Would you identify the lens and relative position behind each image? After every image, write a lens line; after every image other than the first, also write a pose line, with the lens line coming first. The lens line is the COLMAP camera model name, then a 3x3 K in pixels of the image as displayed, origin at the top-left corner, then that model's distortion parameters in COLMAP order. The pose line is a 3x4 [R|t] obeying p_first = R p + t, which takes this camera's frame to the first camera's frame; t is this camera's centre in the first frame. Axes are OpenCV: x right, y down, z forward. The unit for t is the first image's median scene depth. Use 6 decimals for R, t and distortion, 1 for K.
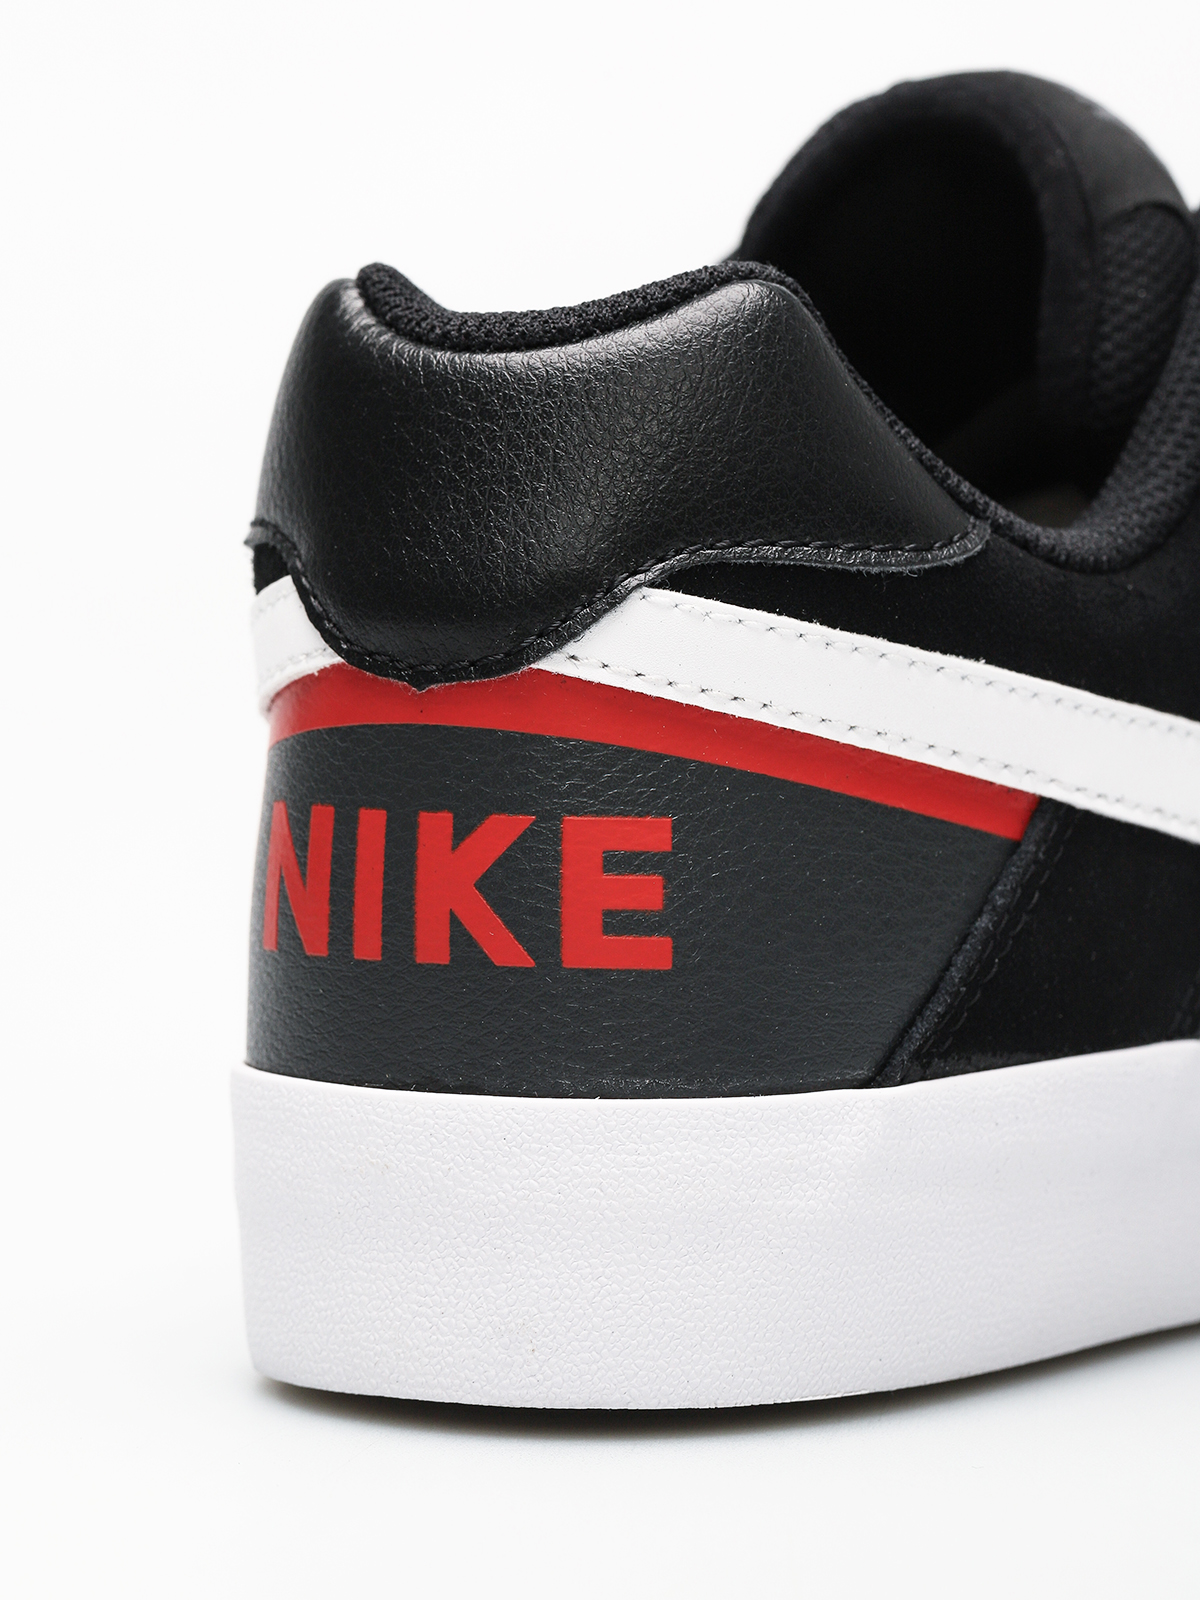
lens RADIAL K [[6682.3, 0, 599.9], [0, 6682.3, 800.5], [0, 0, 1]] dist [-0.374946, 0.000000]
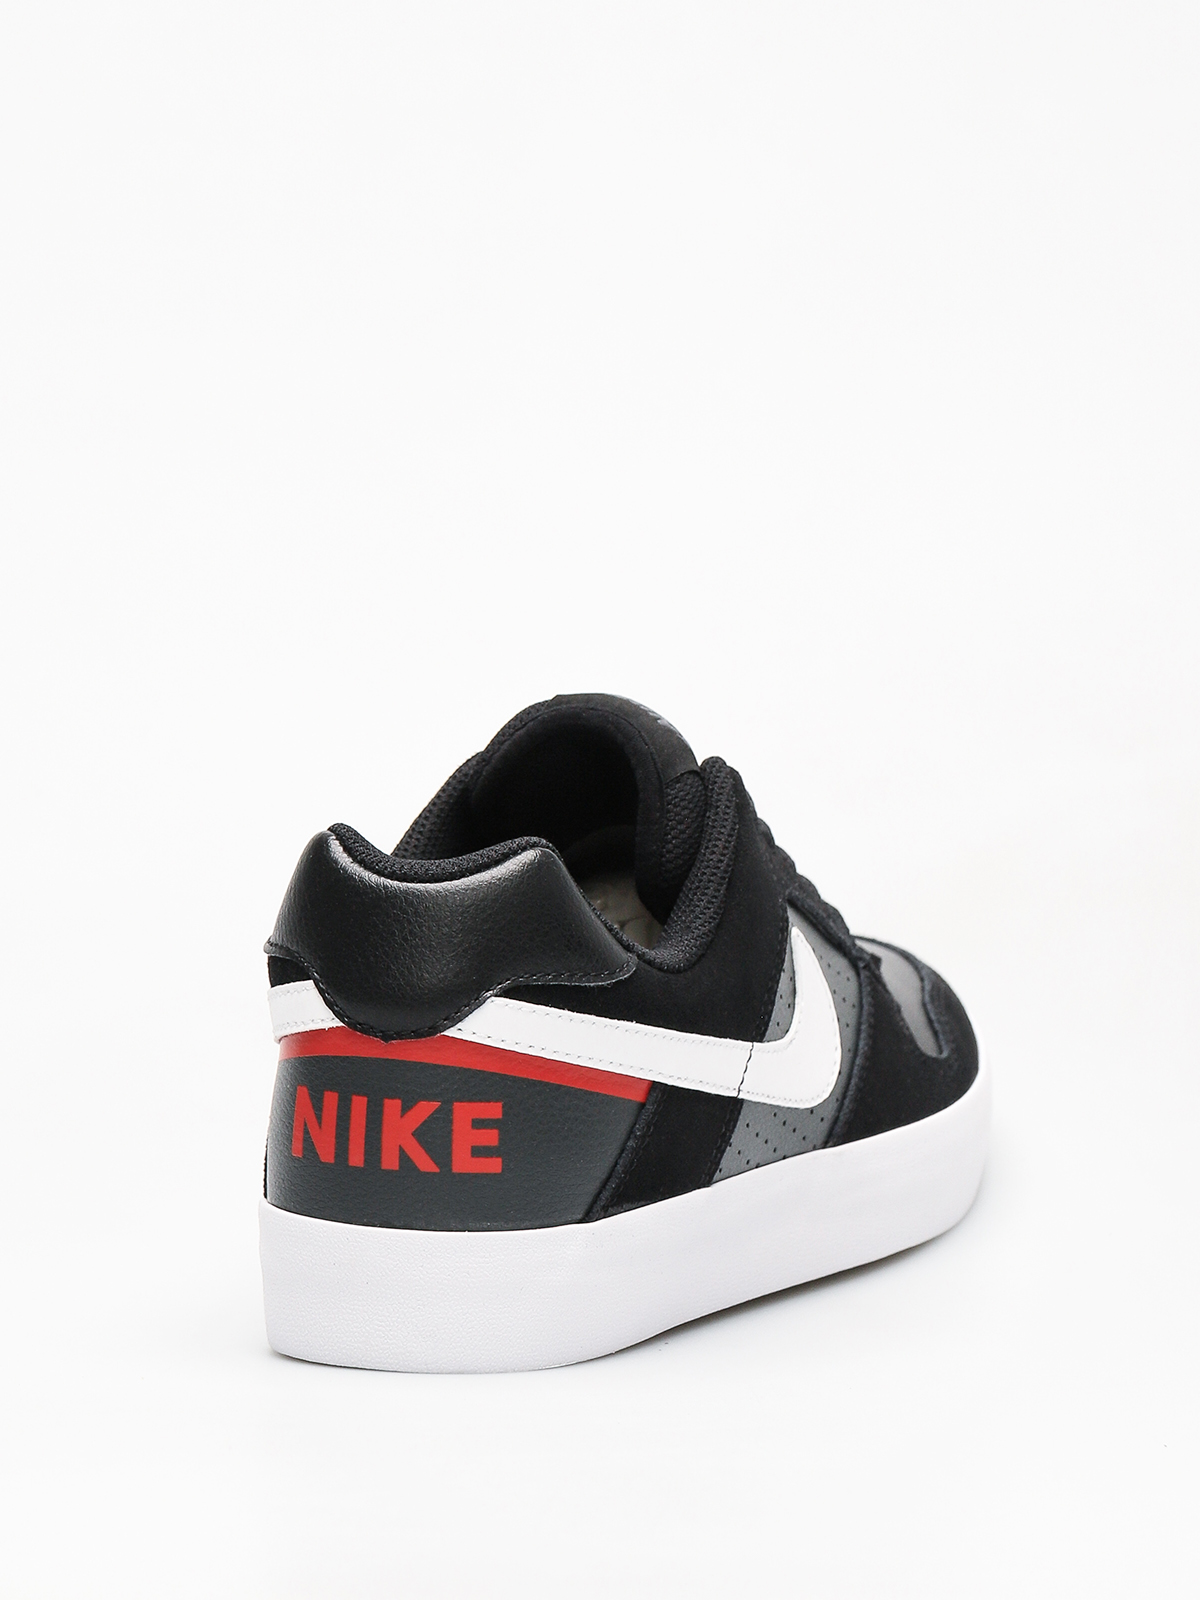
lens RADIAL K [[6682.3, 0, 600.1], [0, 6682.3, 799.6], [0, 0, 1]] dist [-0.374946, 0.000000]
pose [[0.985555, 0.007863, 0.169175, -0.318287], [-0.013854, 0.999317, 0.034259, -0.166697], [-0.168791, -0.036108, 0.984990, -1.106373]]
